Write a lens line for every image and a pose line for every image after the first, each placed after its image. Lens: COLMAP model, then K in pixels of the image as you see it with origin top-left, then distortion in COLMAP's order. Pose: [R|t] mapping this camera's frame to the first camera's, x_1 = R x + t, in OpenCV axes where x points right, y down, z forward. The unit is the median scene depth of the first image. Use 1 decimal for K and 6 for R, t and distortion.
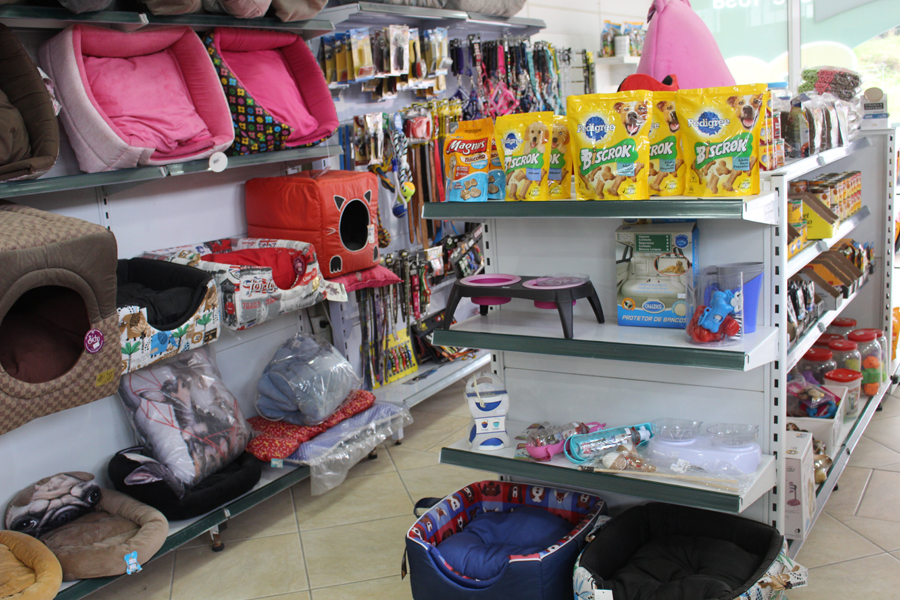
lens RADIAL K [[957.5, 0, 450.0], [0, 957.5, 300.0], [0, 0, 1]] dist [-0.112848, 0.152701]
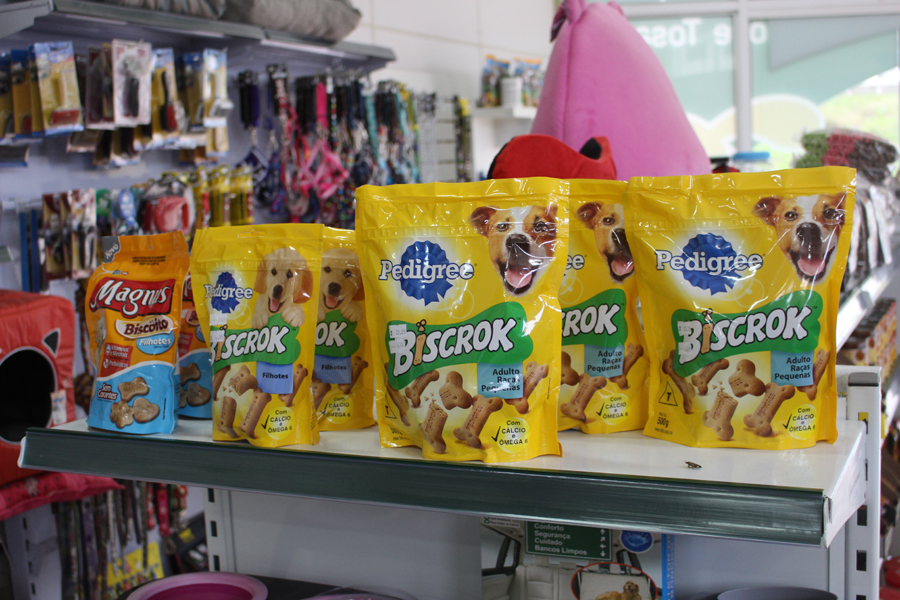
lens RADIAL K [[1166.0, 0, 450.0], [0, 1166.0, 300.0], [0, 0, 1]] dist [-0.068159, 0.037893]
pose [[0.992511, 0.011660, 0.121601, 0.059231], [-0.001080, 0.996233, -0.086715, -0.071767], [-0.122154, 0.085934, 0.988784, 0.297004]]
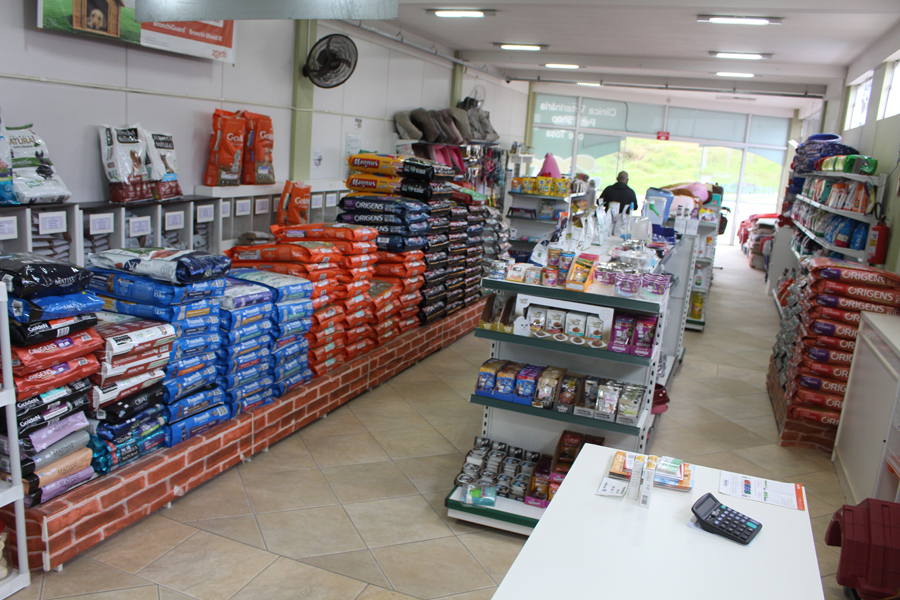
lens RADIAL K [[746.0, 0, 450.0], [0, 746.0, 300.0], [0, 0, 1]] dist [-0.144571, 0.110818]
pose [[0.972456, 0.105131, 0.208033, -0.733437], [-0.107064, 0.994250, -0.001980, 0.352320], [-0.207045, -0.020347, 0.978120, -1.948695]]
